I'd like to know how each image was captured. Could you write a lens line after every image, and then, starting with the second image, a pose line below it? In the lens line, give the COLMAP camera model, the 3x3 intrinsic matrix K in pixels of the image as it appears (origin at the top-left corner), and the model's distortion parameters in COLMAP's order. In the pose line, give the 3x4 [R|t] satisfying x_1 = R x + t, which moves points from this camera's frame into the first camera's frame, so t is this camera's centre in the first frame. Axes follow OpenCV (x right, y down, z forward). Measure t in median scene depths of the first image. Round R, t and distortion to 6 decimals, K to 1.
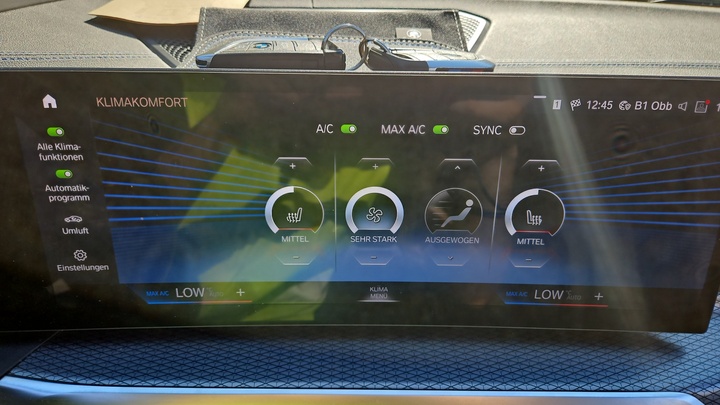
lens RADIAL K [[484.8, 0, 358.9], [0, 484.8, 199.6], [0, 0, 1]] dist [0.012308, -0.009990]
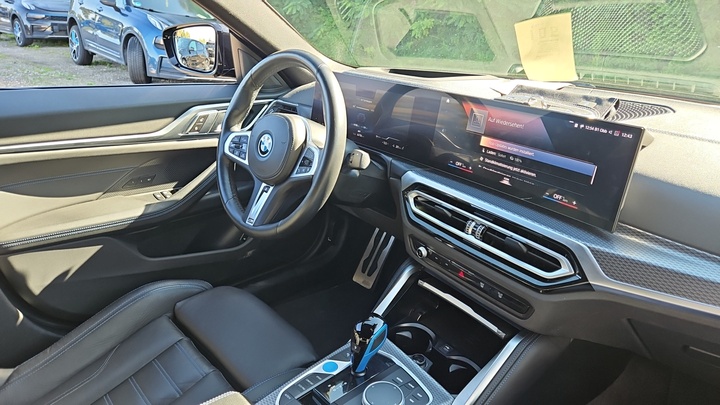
lens RADIAL K [[484.8, 0, 359.2], [0, 484.8, 199.4], [0, 0, 1]] dist [0.012308, -0.009990]
pose [[0.543750, 0.285949, -0.789031, 1.907905], [-0.419519, 0.906885, 0.039554, 0.559796], [0.726870, 0.309506, 0.613079, -1.391617]]
